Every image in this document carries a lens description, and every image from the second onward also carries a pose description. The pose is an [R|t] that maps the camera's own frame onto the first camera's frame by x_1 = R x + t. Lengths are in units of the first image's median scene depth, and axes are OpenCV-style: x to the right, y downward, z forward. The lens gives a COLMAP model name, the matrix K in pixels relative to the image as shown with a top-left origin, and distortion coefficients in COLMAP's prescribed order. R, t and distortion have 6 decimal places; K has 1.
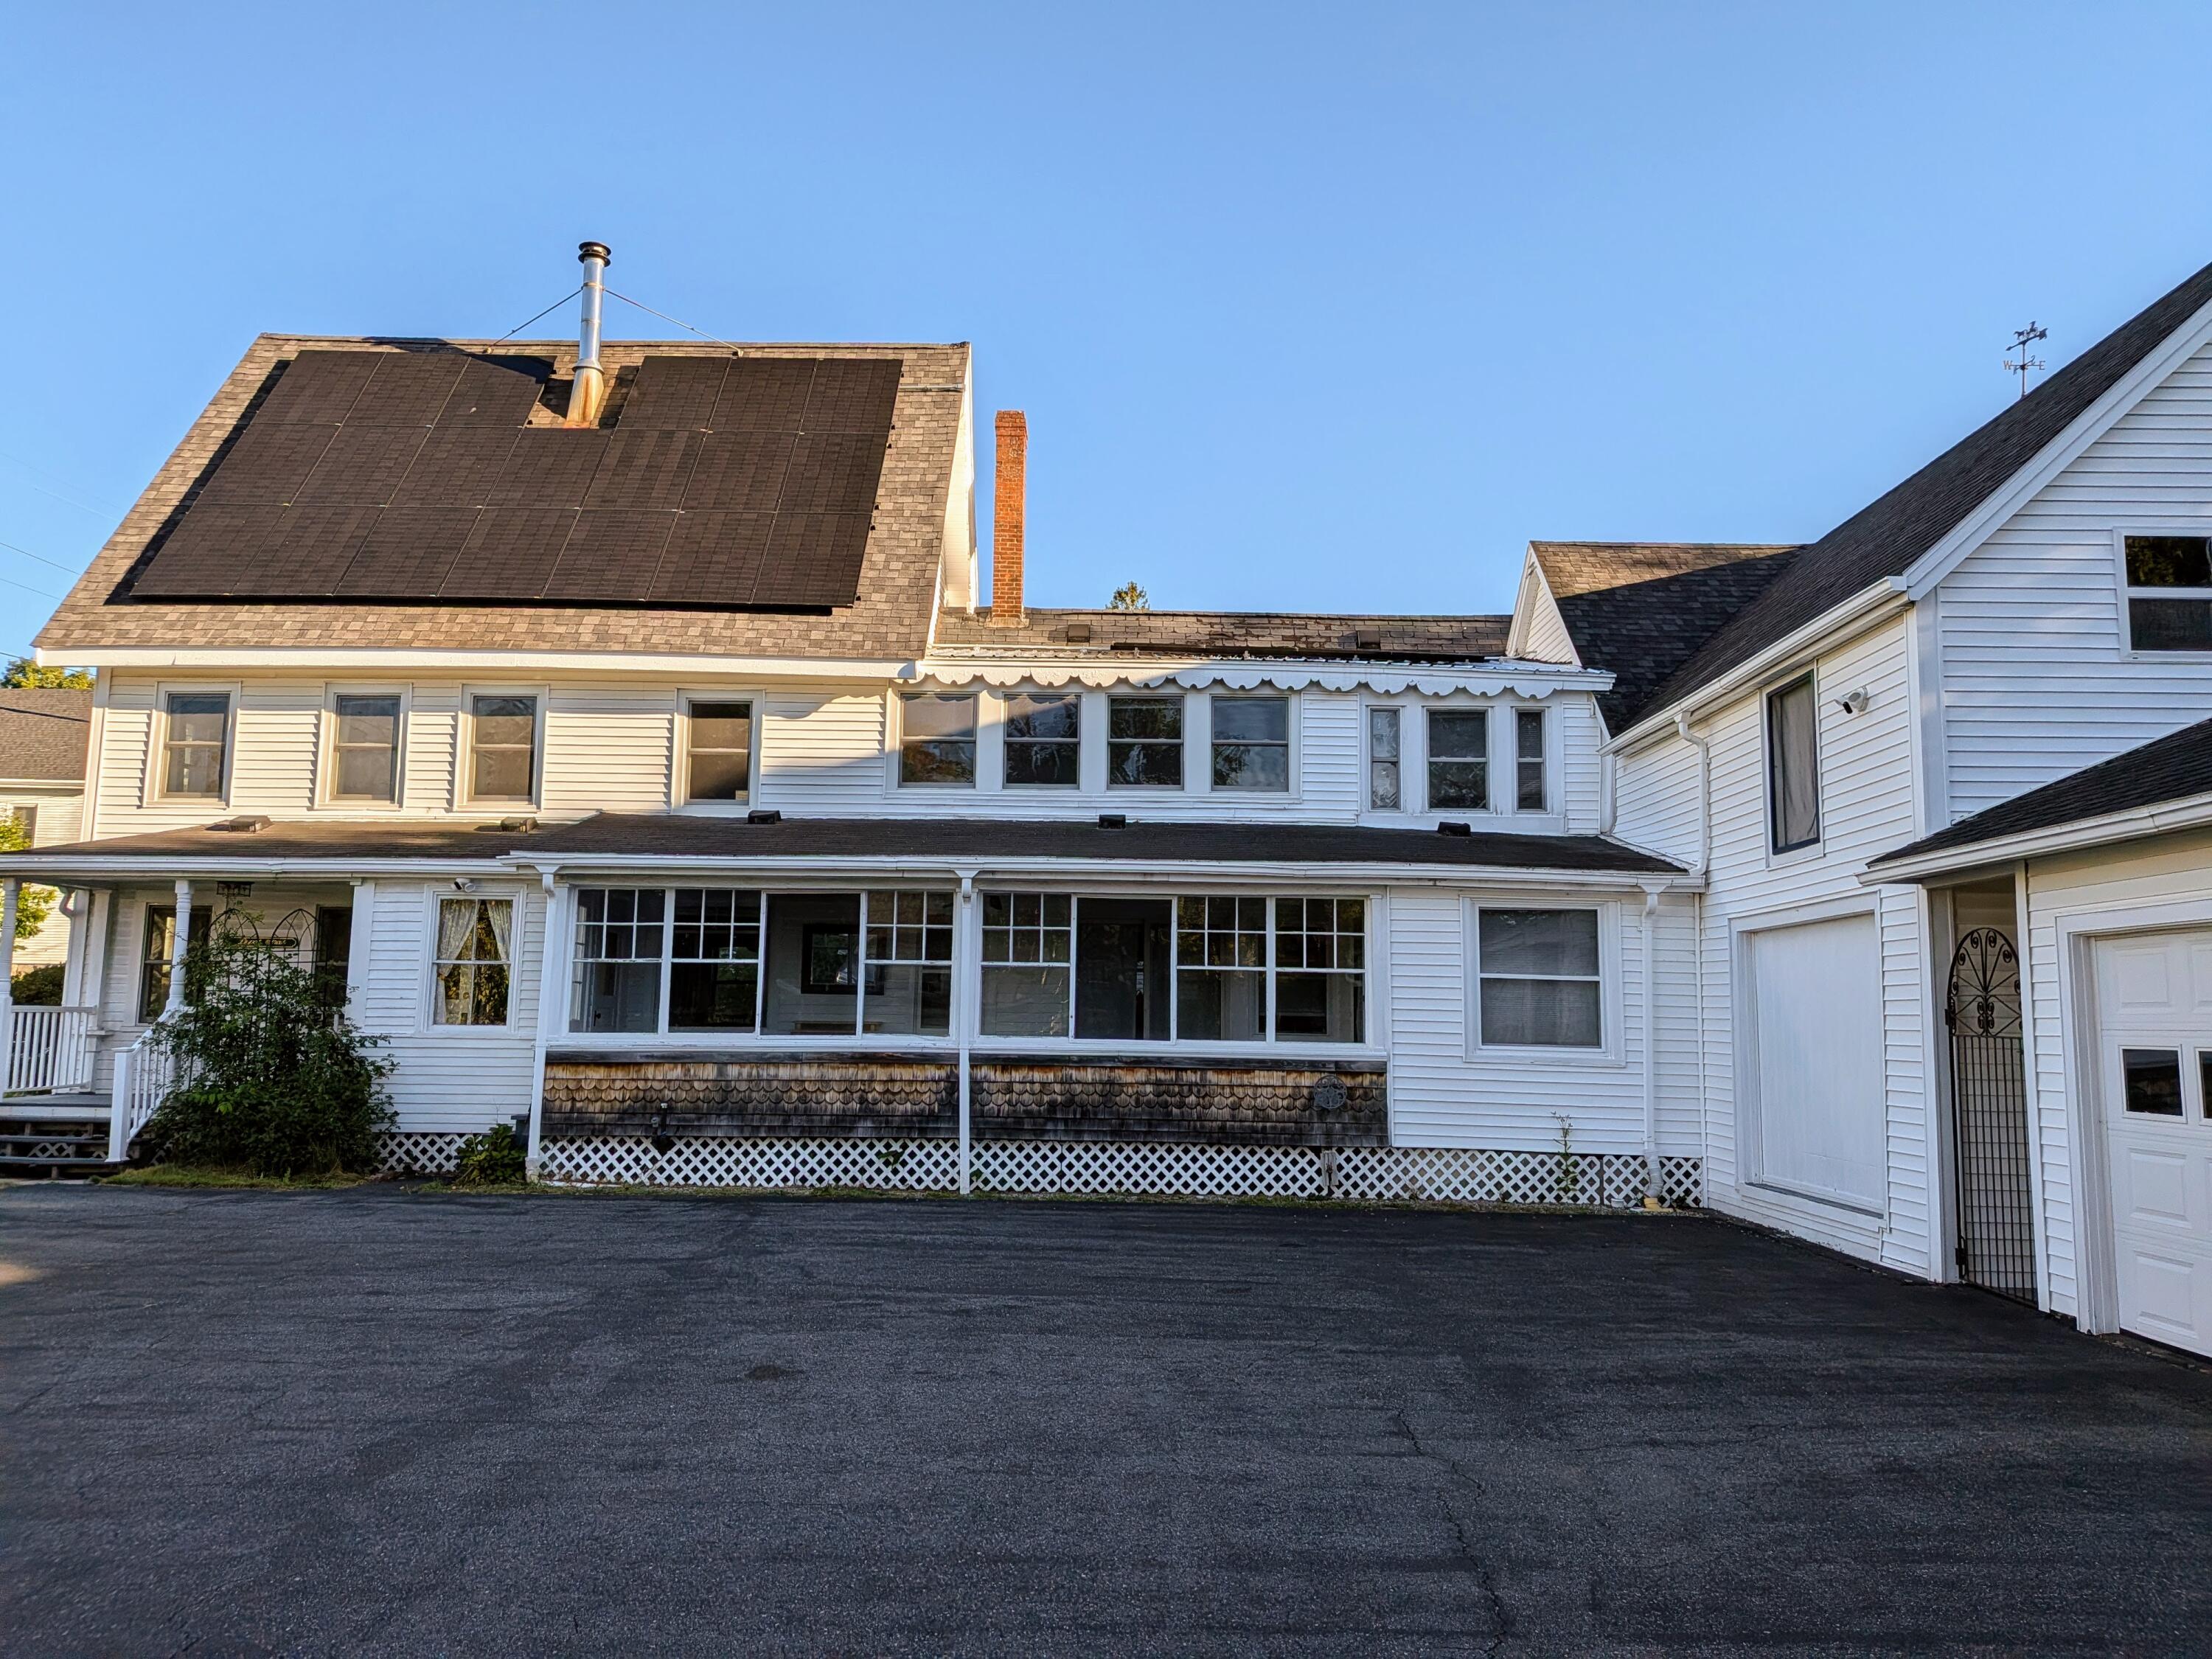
lens RADIAL K [[1554.0, 0, 1104.6], [0, 1554.0, 848.2], [0, 0, 1]] dist [0.093710, -0.163360]
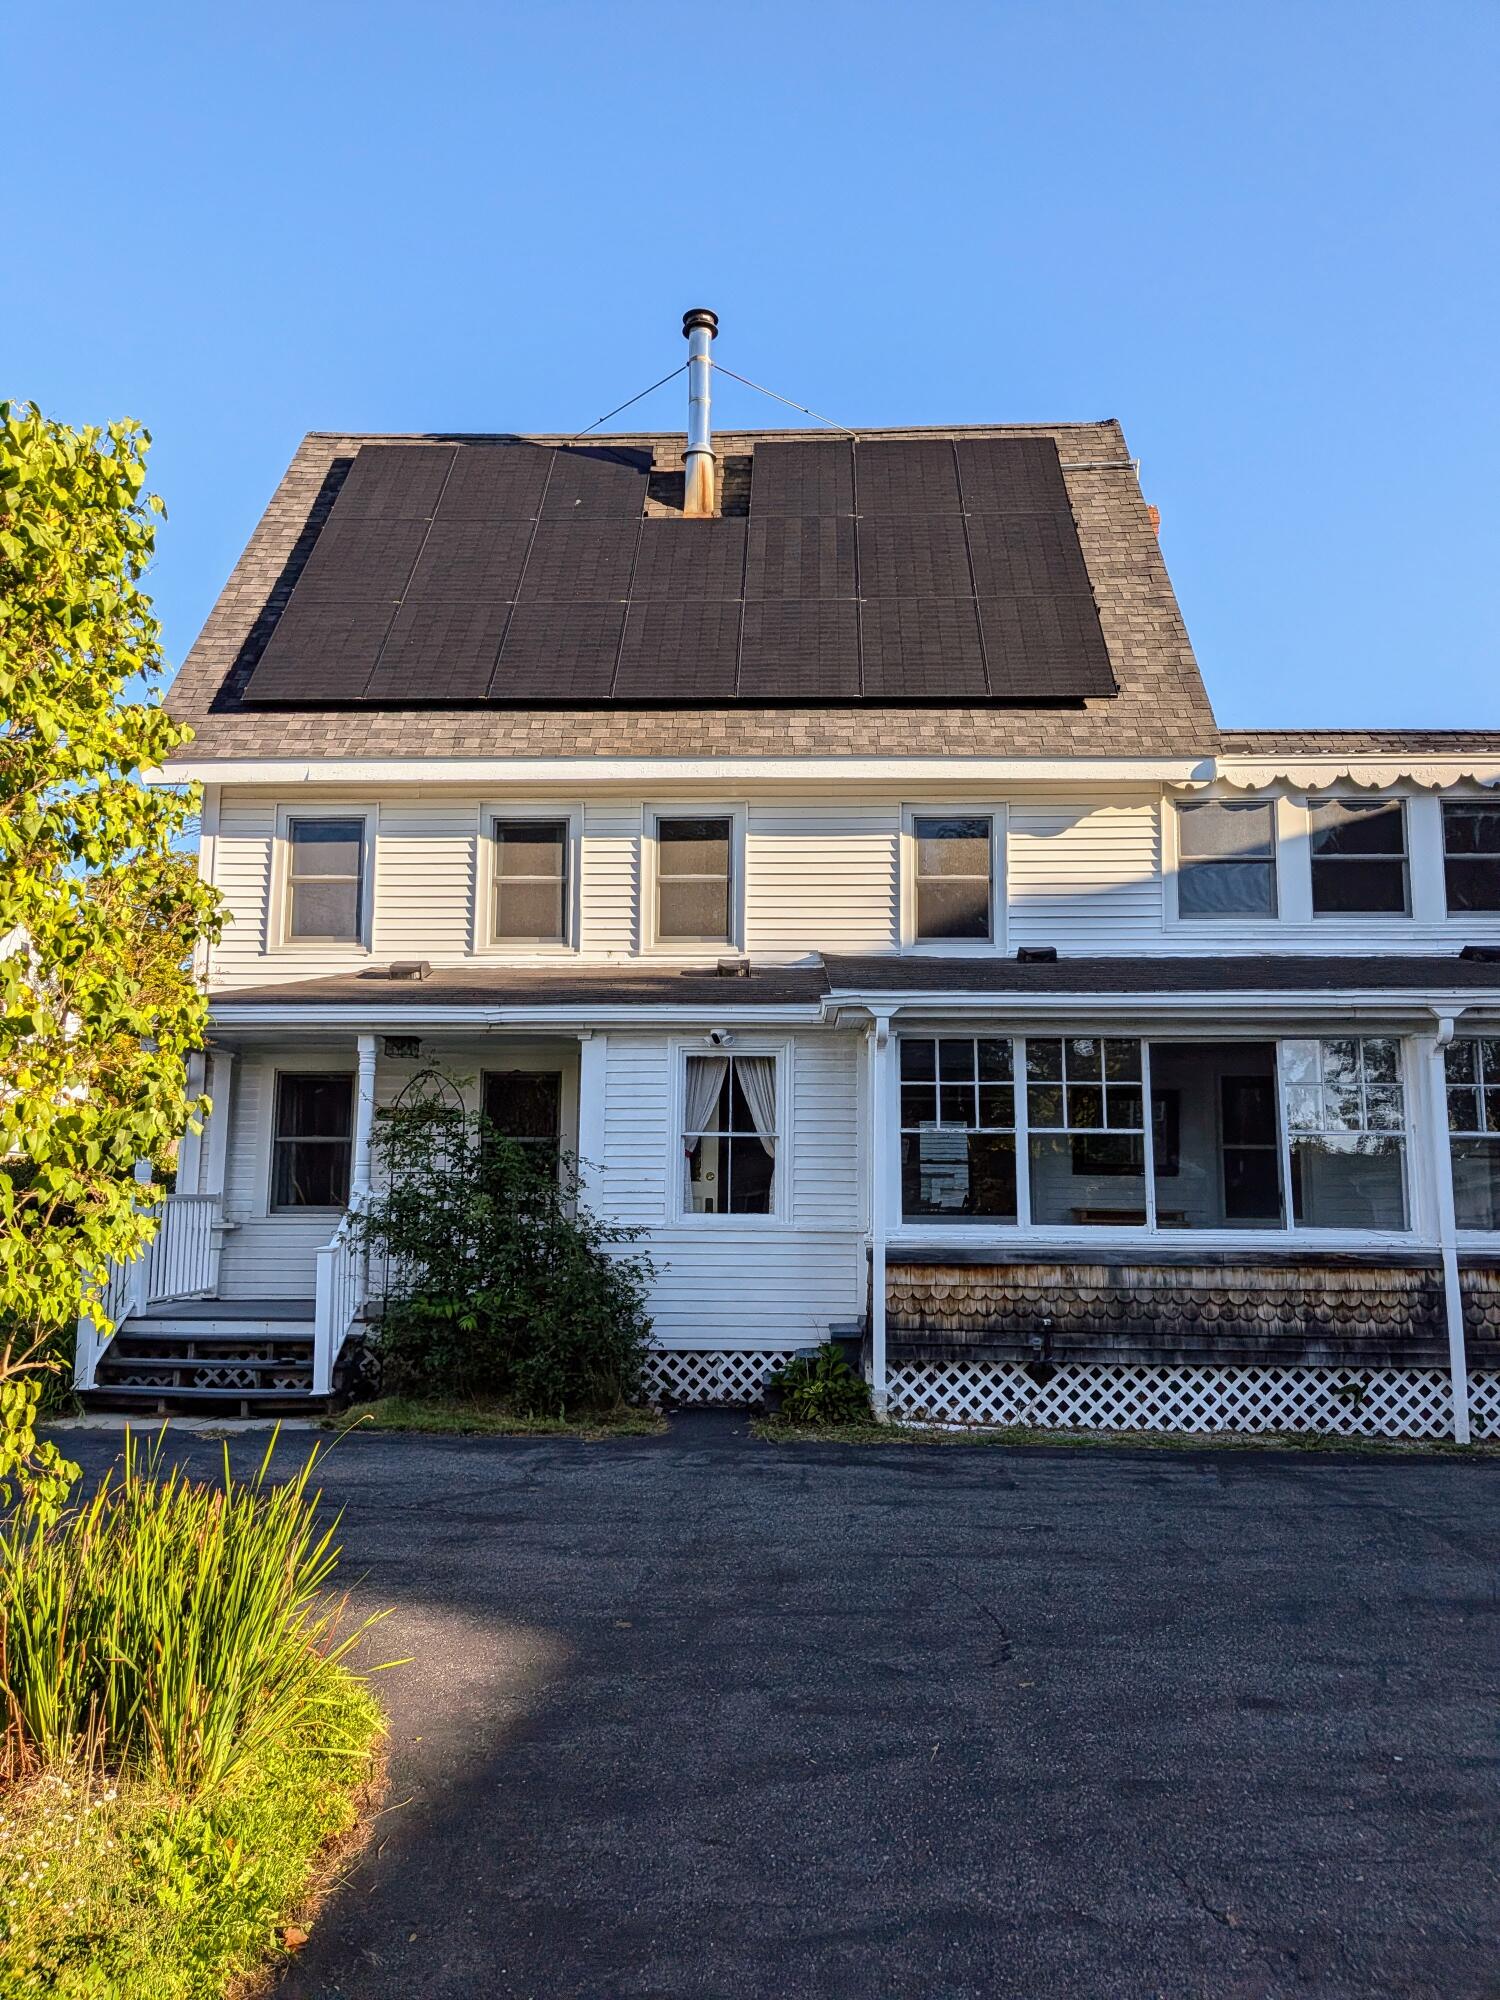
lens RADIAL K [[1405.1, 0, 720.2], [0, 1405.1, 1042.2], [0, 0, 1]] dist [0.093710, -0.163360]
pose [[0.999233, -0.008970, -0.038120, -0.347706], [0.008872, 0.999957, -0.002757, 0.025126], [0.038143, 0.002417, 0.999269, 0.262312]]
